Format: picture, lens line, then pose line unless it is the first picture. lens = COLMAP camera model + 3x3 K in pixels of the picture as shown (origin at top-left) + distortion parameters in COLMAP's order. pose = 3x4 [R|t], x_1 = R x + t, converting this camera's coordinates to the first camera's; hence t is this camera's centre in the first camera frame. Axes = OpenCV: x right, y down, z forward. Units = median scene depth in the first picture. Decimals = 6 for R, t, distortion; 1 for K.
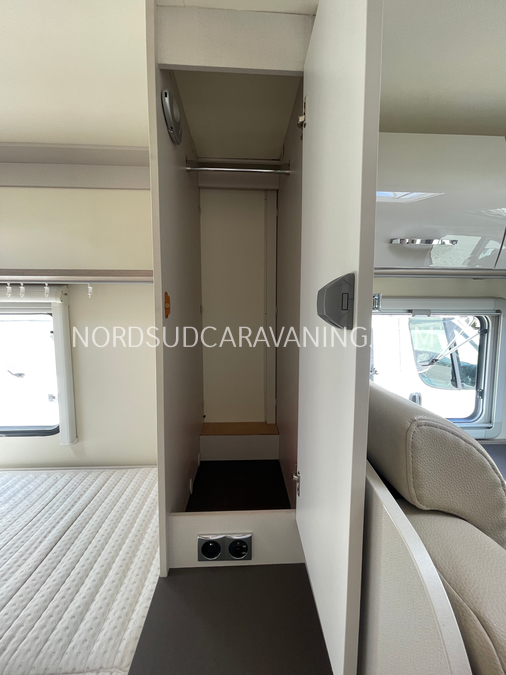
lens RADIAL K [[271.8, 0, 253.0], [0, 271.8, 337.5], [0, 0, 1]] dist [0.013690, -0.005240]
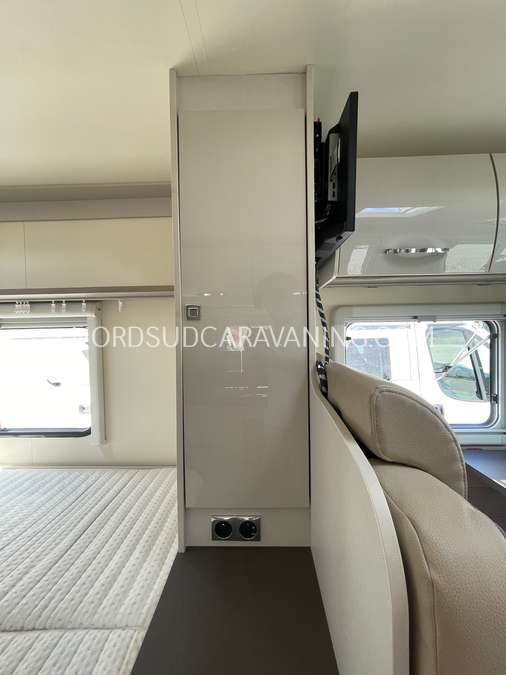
lens RADIAL K [[271.8, 0, 253.0], [0, 271.8, 337.5], [0, 0, 1]] dist [0.013690, -0.005240]
pose [[0.997259, -0.018723, -0.071584, 0.043832], [0.014038, 0.997761, -0.065394, 0.054461], [0.072648, 0.064210, 0.995289, -0.103900]]
